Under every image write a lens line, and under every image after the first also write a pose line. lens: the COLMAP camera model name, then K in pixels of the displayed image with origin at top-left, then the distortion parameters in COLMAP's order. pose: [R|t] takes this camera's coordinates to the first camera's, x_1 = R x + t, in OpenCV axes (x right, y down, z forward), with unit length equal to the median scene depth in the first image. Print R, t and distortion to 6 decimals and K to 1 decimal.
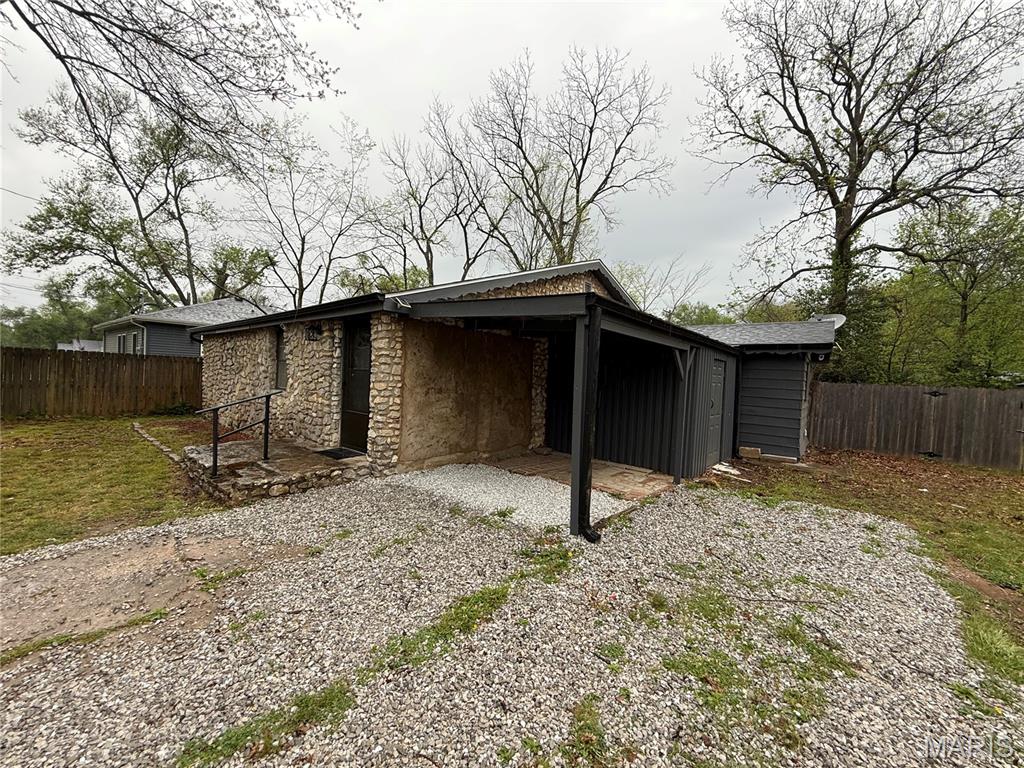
lens RADIAL K [[408.4, 0, 511.8], [0, 408.4, 385.0], [0, 0, 1]] dist [0.001919, 0.000581]
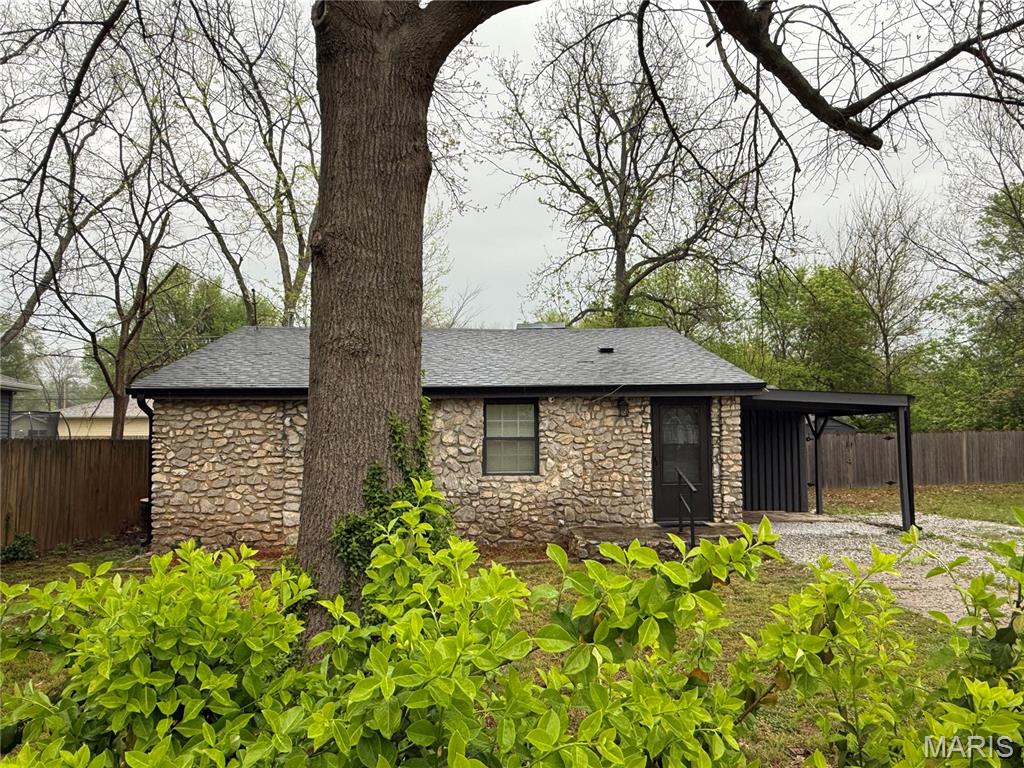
lens RADIAL K [[717.1, 0, 514.5], [0, 717.1, 385.1], [0, 0, 1]] dist [0.030654, -0.034524]
pose [[0.718423, 0.003538, 0.695597, -1.333309], [0.054941, 0.996575, -0.061812, -0.066098], [-0.693433, 0.082624, 0.715768, -0.034154]]
